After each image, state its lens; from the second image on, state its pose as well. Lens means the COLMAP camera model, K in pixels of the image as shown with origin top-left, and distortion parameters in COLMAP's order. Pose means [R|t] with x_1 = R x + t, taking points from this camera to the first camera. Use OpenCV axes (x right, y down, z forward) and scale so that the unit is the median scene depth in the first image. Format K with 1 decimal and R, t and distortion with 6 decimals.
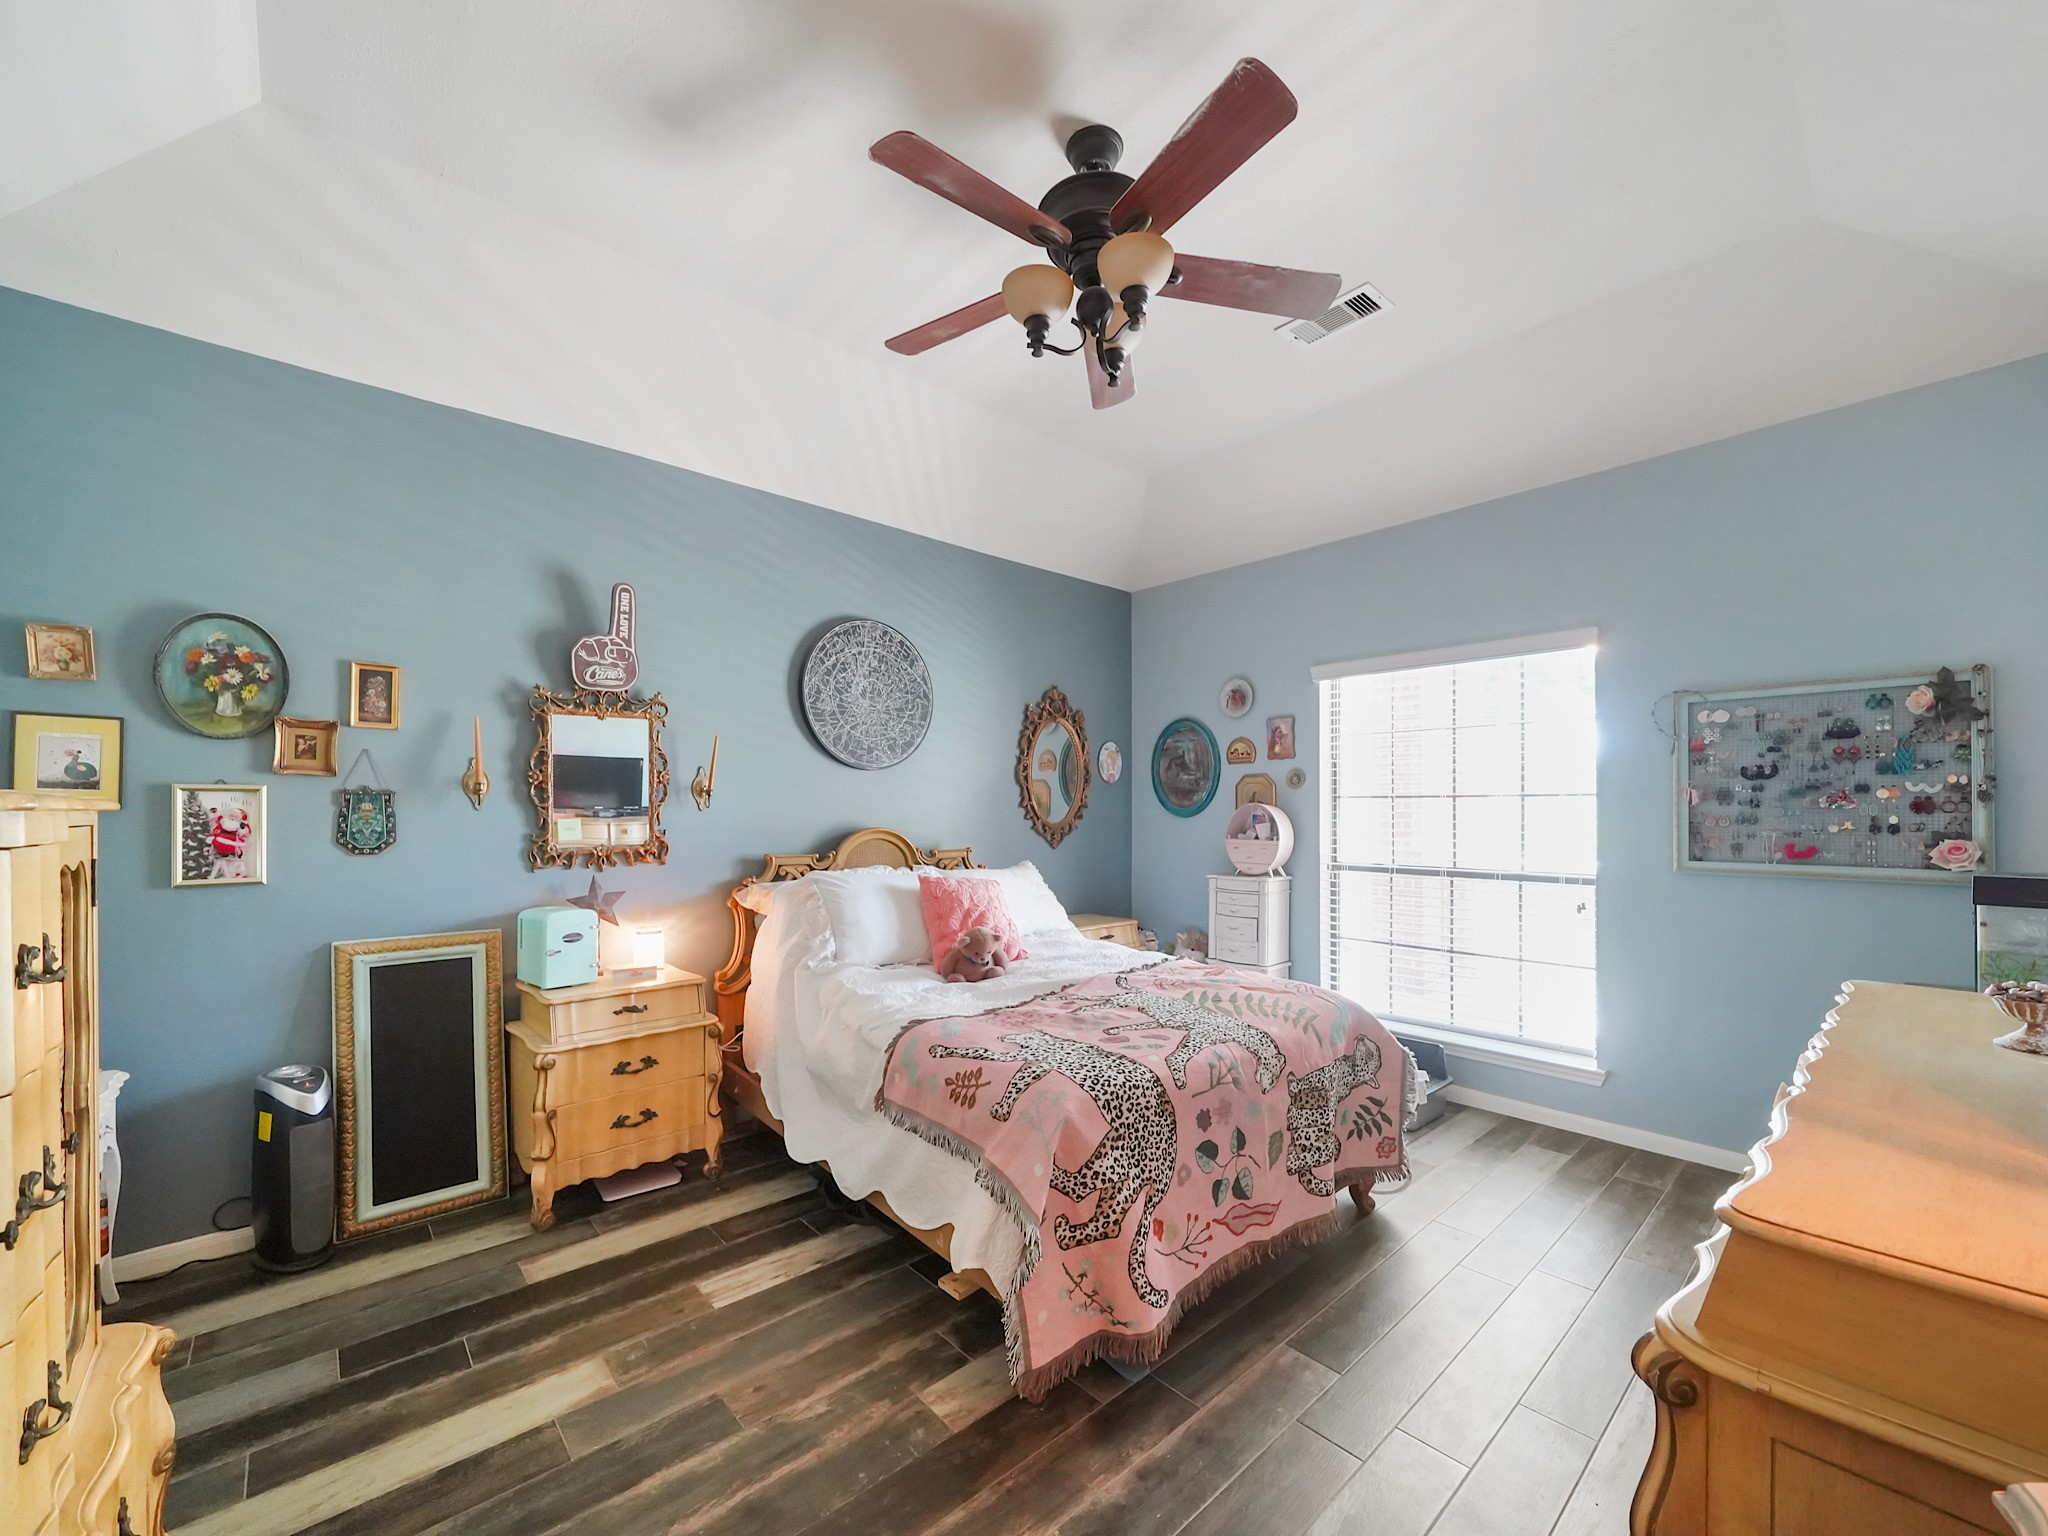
lens RADIAL K [[785.3, 0, 1025.5], [0, 785.3, 811.0], [0, 0, 1]] dist [0.002182, 0.000161]
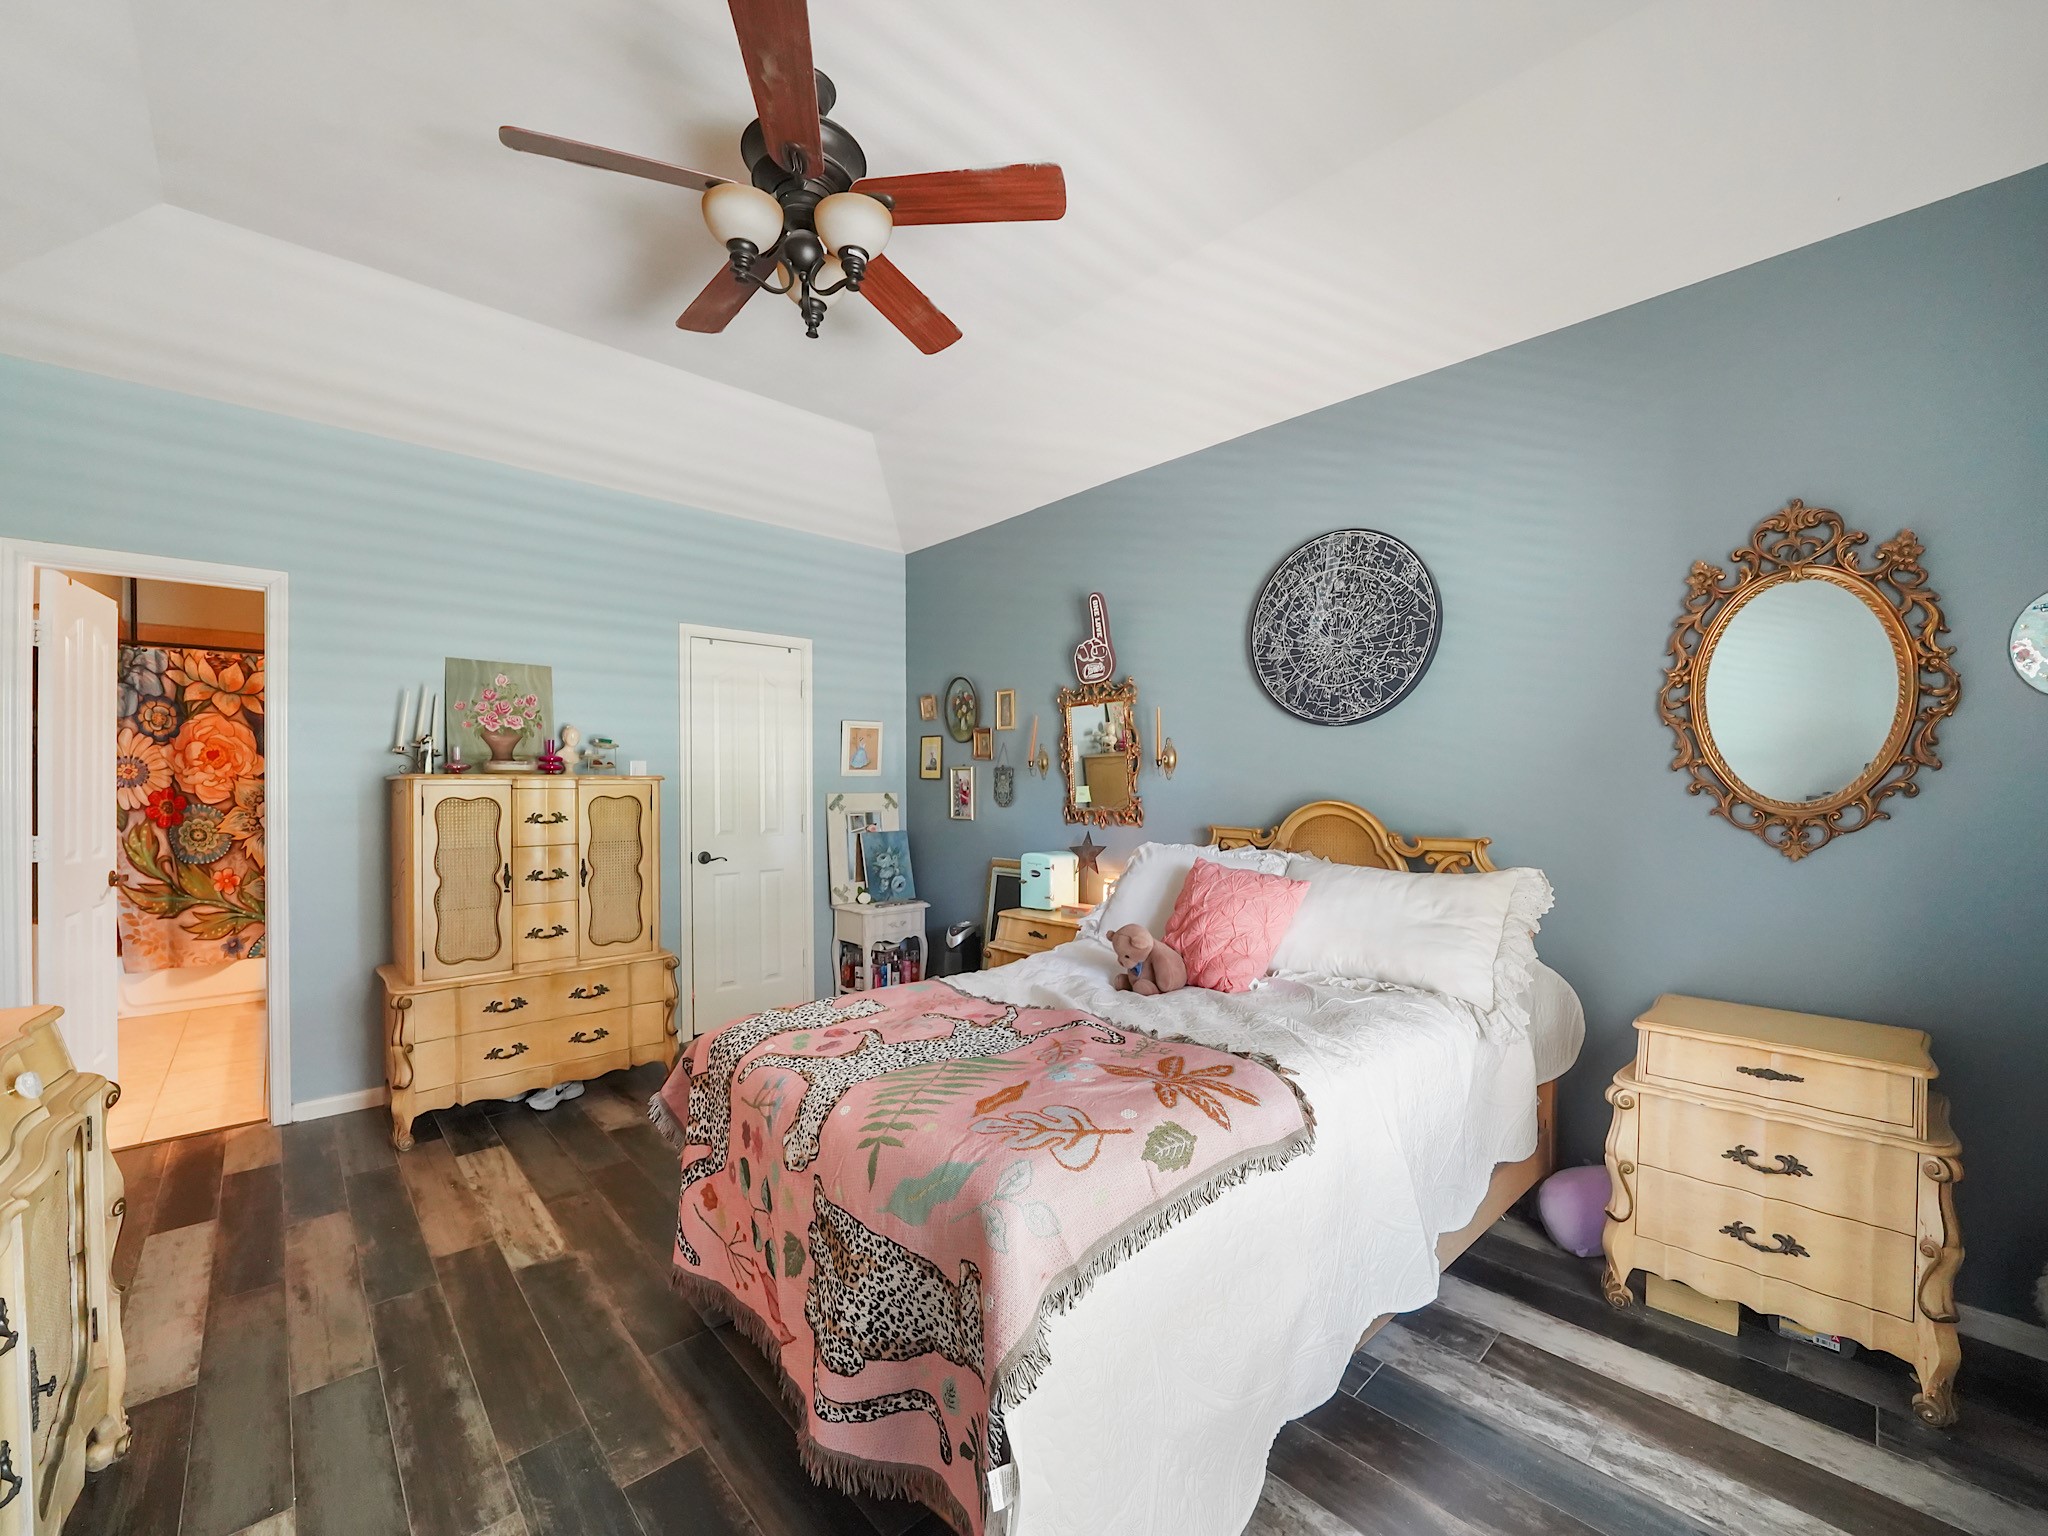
lens RADIAL K [[800.4, 0, 1007.9], [0, 800.4, 791.4], [0, 0, 1]] dist [-0.011115, 0.000087]
pose [[0.035763, 0.011333, -0.999296, 0.745005], [0.000399, 0.999935, 0.011354, 0.003912], [0.999360, -0.000805, 0.035757, 0.842811]]
